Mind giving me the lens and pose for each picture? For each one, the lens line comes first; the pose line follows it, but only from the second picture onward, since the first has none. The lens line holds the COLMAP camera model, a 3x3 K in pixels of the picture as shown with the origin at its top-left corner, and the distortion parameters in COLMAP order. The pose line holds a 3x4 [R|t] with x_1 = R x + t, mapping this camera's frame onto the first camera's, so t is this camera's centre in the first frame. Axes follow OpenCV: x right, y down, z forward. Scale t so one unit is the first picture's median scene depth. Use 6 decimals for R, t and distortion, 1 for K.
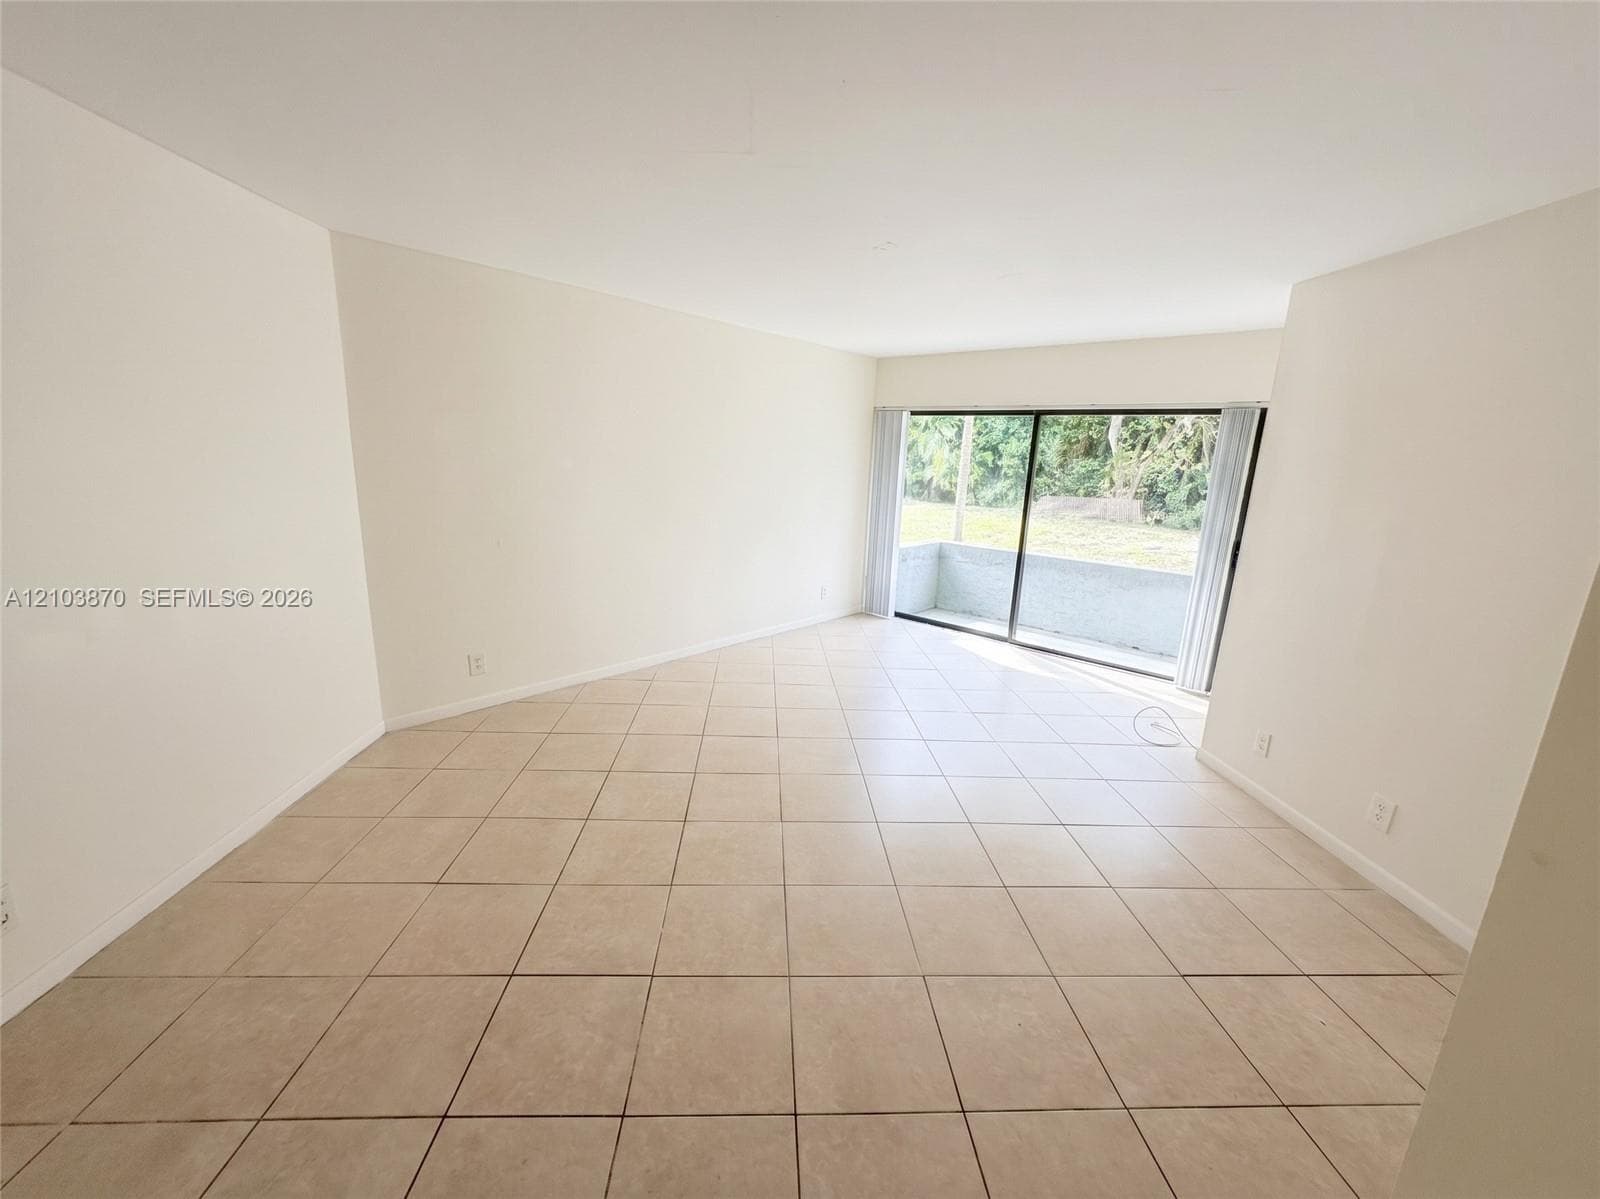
lens RADIAL K [[636.6, 0, 799.6], [0, 636.6, 601.4], [0, 0, 1]] dist [-0.001095, 0.000064]
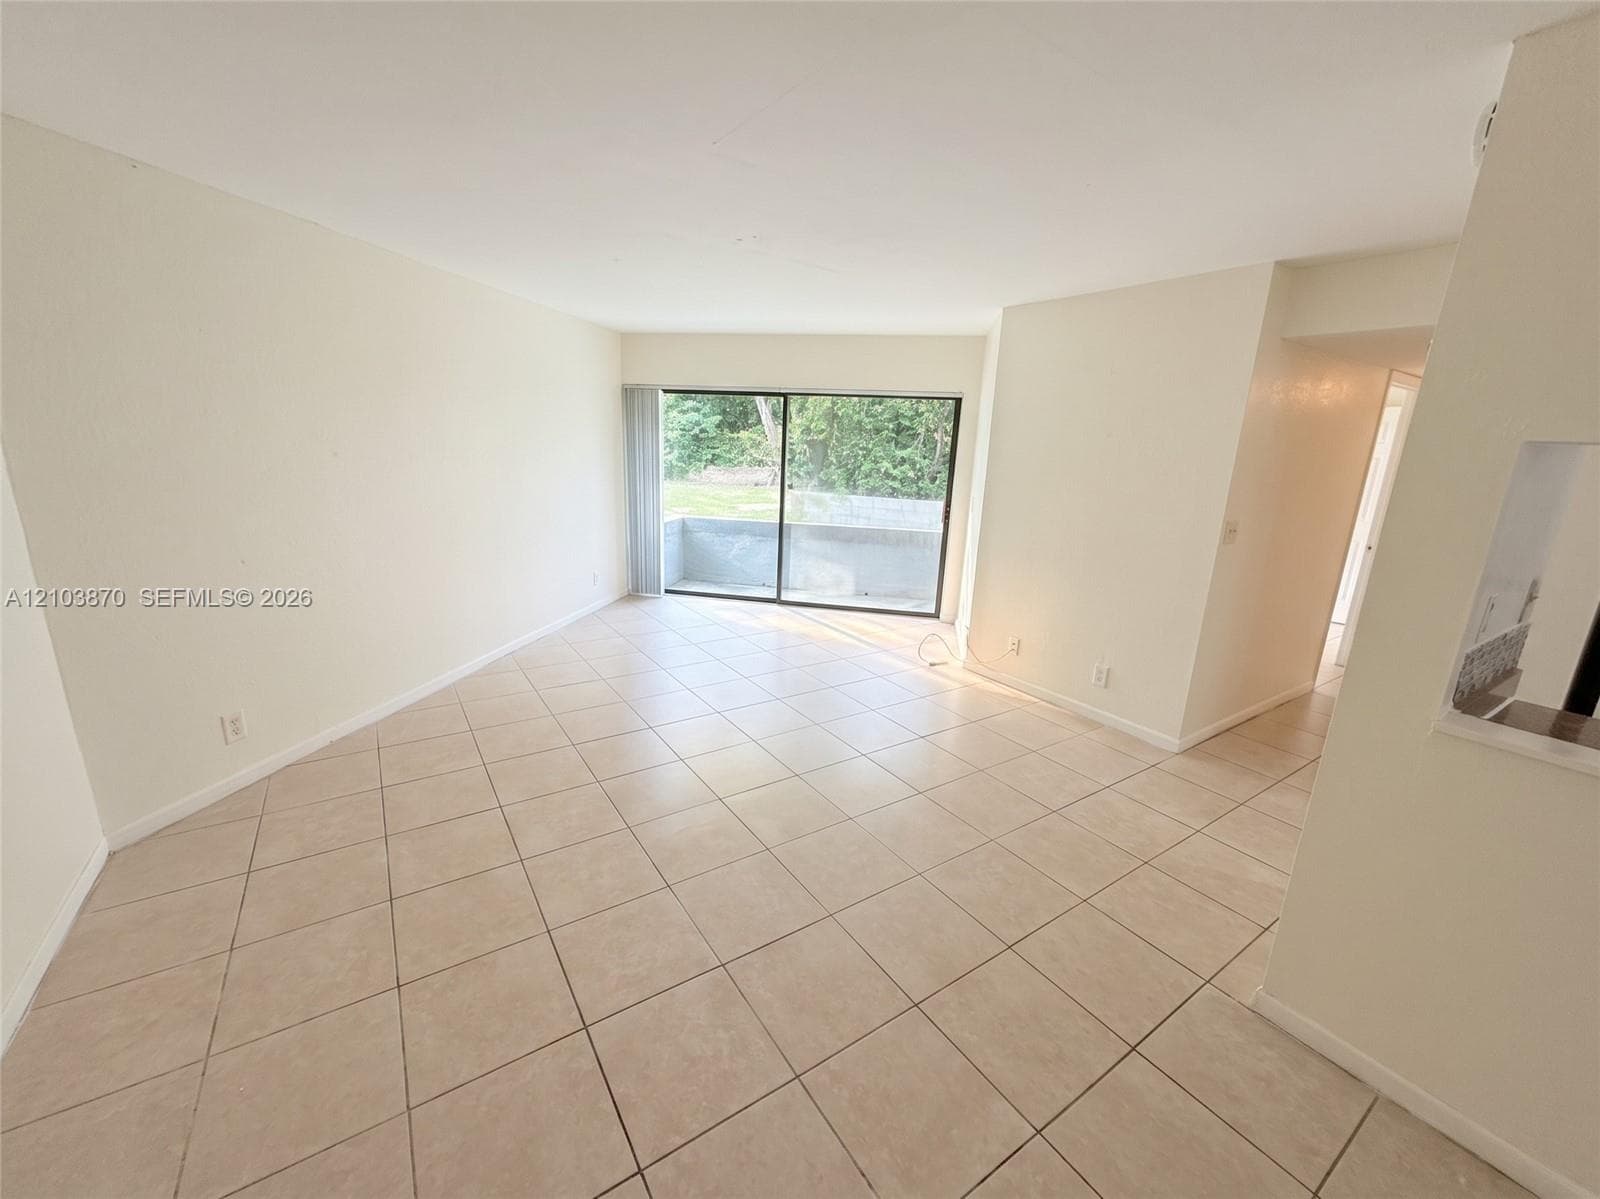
lens RADIAL K [[636.6, 0, 794.4], [0, 636.6, 597.7], [0, 0, 1]] dist [-0.001095, 0.000064]
pose [[0.862674, -0.136067, 0.487113, -0.186203], [0.117595, 0.990698, 0.068476, -0.016915], [-0.491899, -0.001790, 0.870650, 0.019555]]
